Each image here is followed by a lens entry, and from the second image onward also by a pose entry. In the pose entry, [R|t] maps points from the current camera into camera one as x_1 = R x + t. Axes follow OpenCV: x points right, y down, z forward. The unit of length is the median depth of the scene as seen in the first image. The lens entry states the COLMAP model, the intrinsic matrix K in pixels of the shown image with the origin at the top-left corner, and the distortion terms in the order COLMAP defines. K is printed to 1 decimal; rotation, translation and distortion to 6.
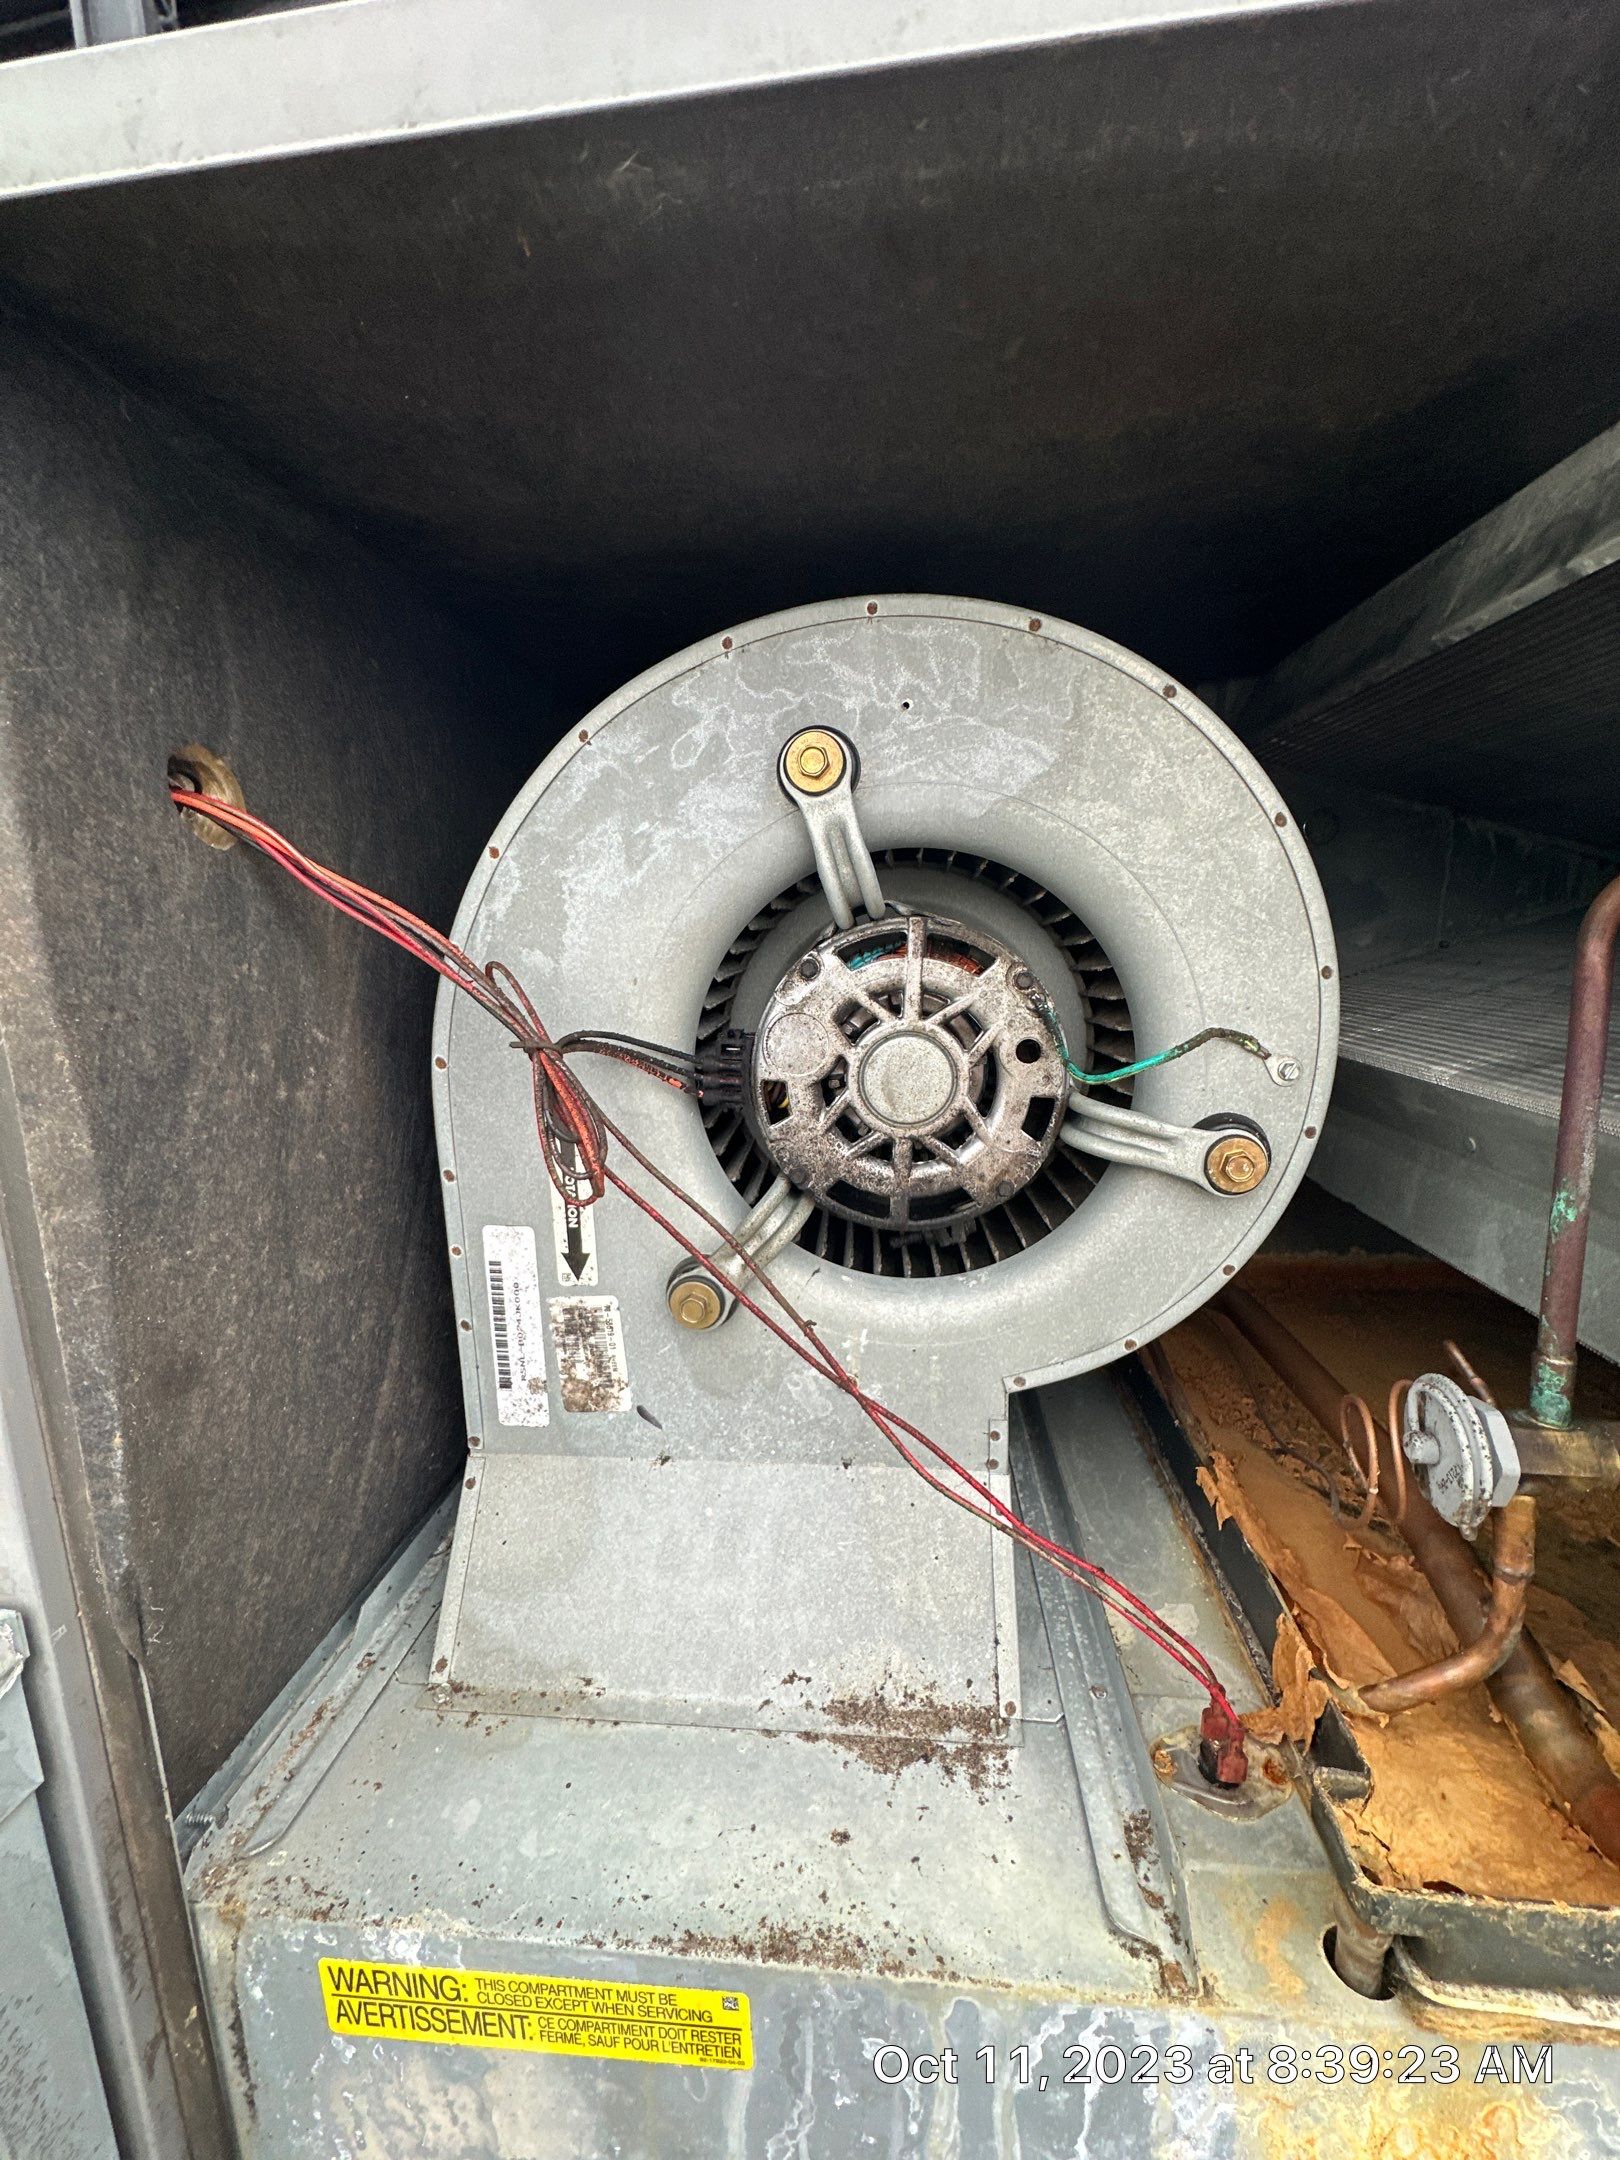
lens RADIAL K [[853.3, 0, 811.4], [0, 853.3, 1076.5], [0, 0, 1]] dist [-0.002214, -0.001004]
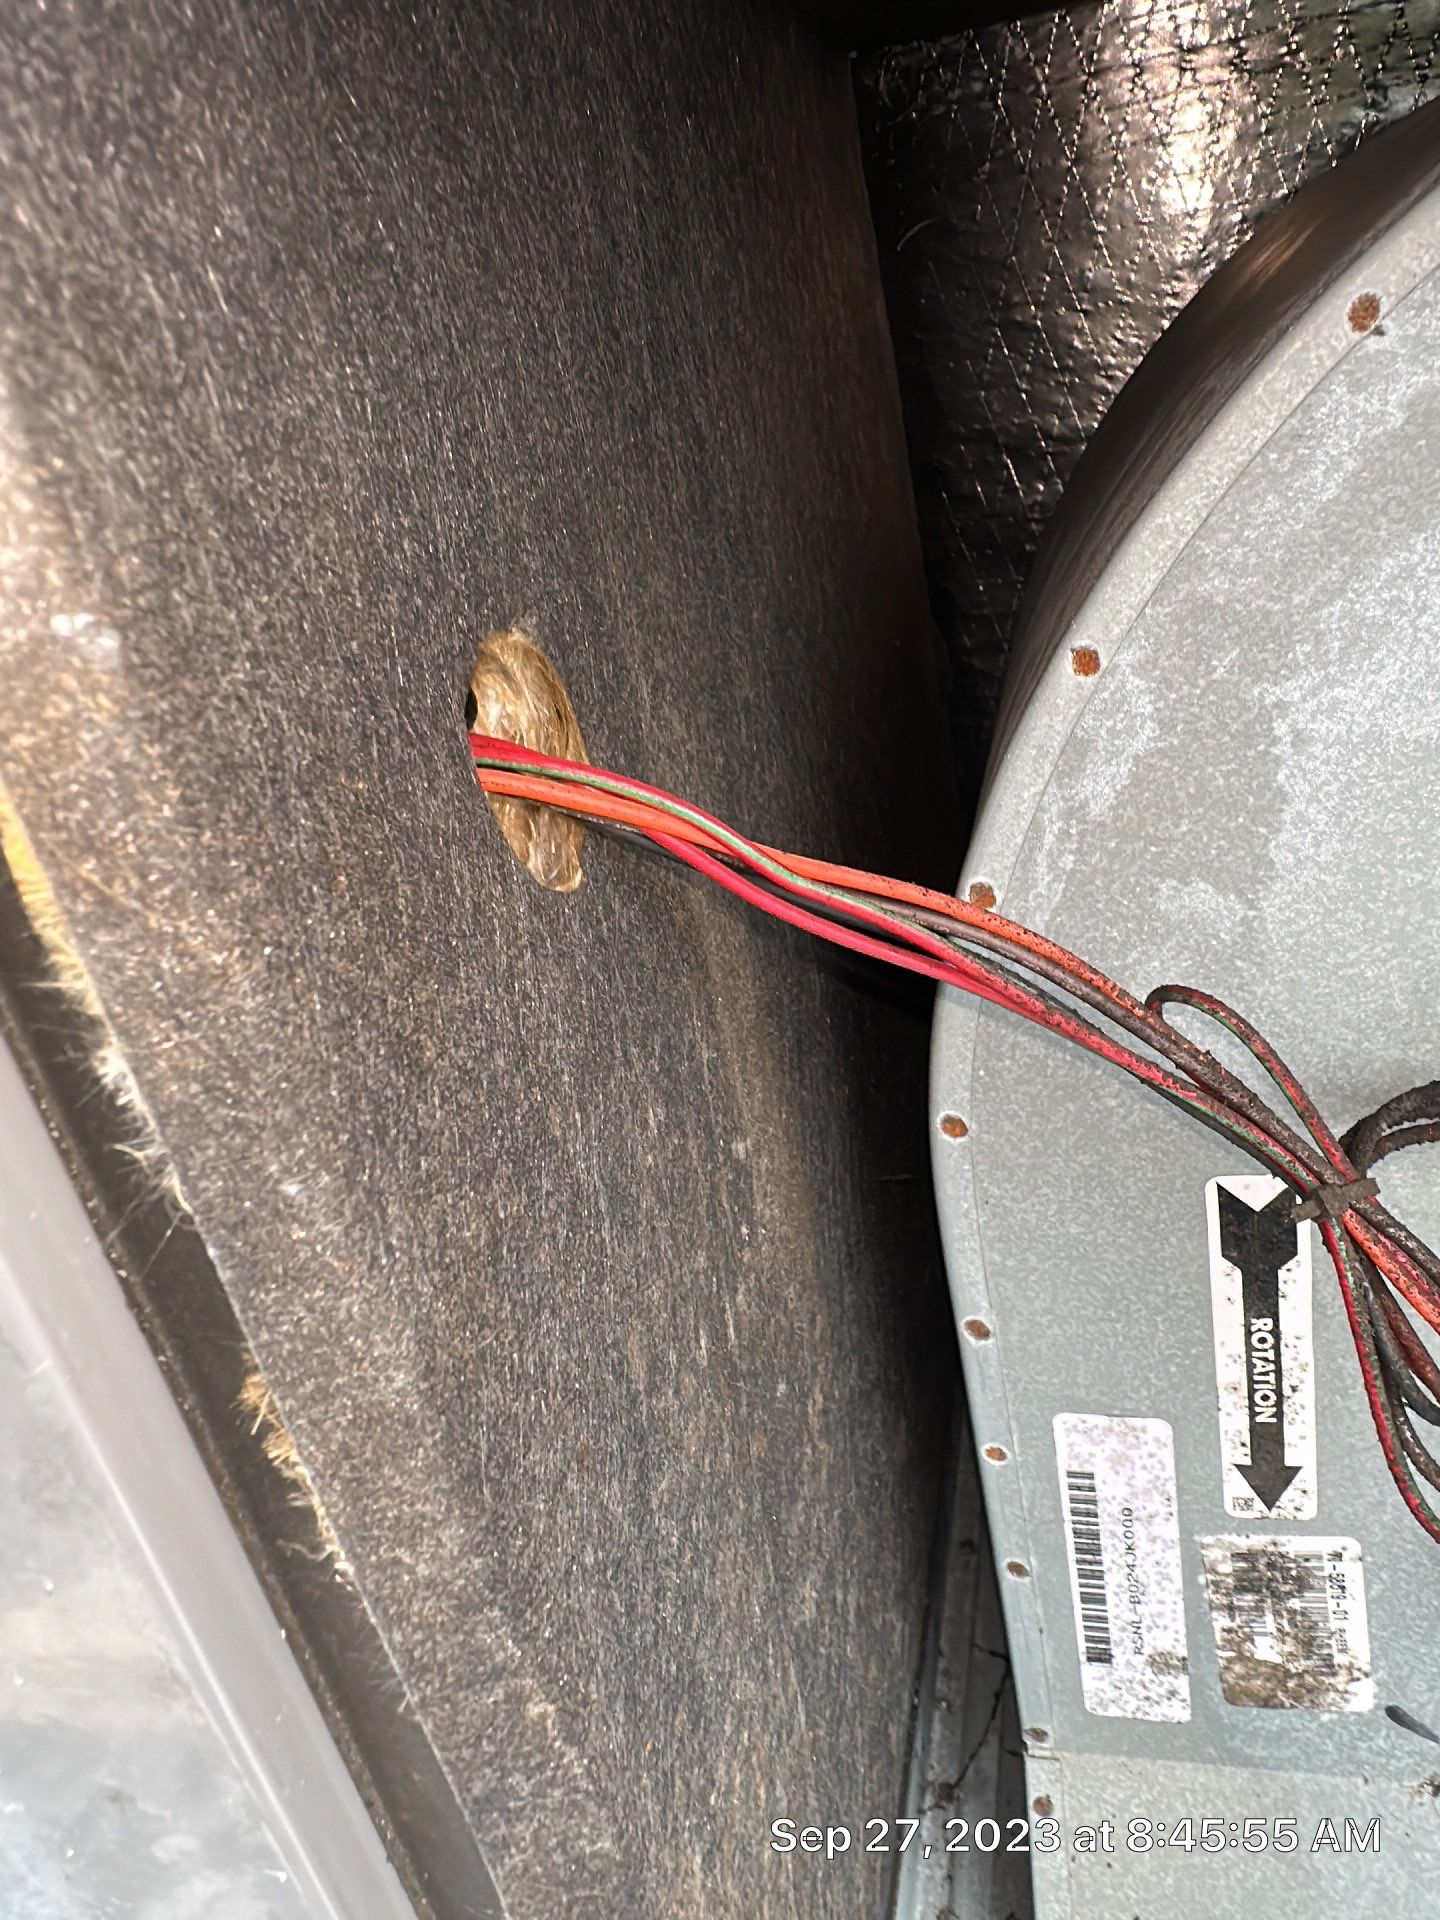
lens RADIAL K [[1370.6, 0, 740.5], [0, 1370.6, 965.0], [0, 0, 1]] dist [0.006527, -0.028261]
pose [[0.976618, -0.091818, -0.194389, -0.408564], [0.141667, 0.954978, 0.260666, -0.308893], [0.161703, -0.282109, 0.945657, 0.335281]]
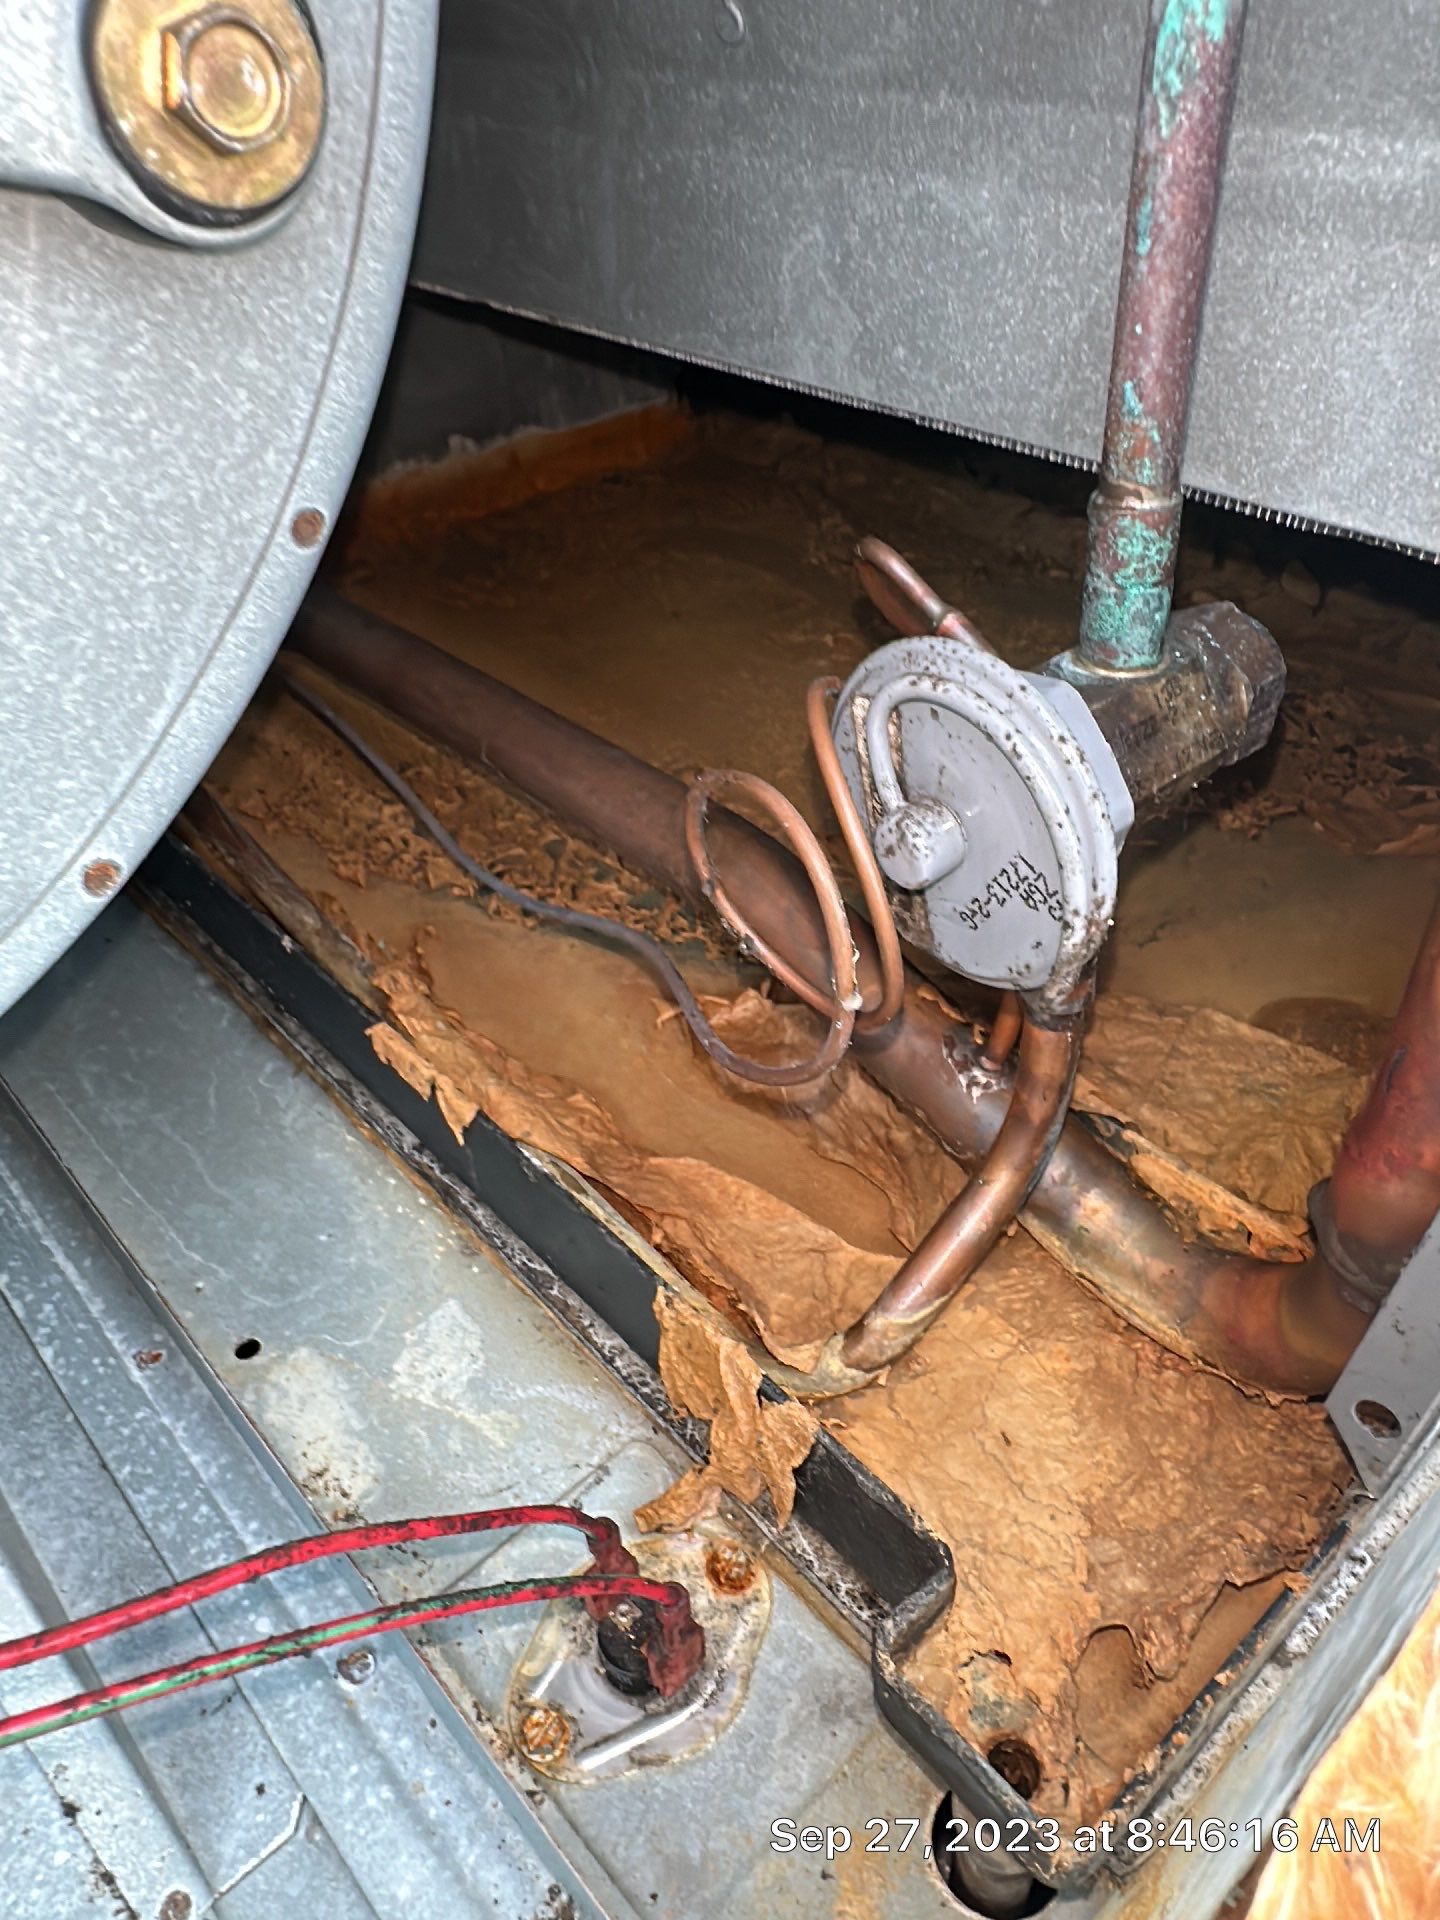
lens RADIAL K [[1370.6, 0, 723.2], [0, 1370.6, 963.5], [0, 0, 1]] dist [0.006527, -0.028261]
pose [[0.670280, -0.470016, 0.574291, 0.230388], [0.149223, 0.843421, 0.516114, 0.125183], [-0.726951, -0.260244, 0.635465, 0.528487]]
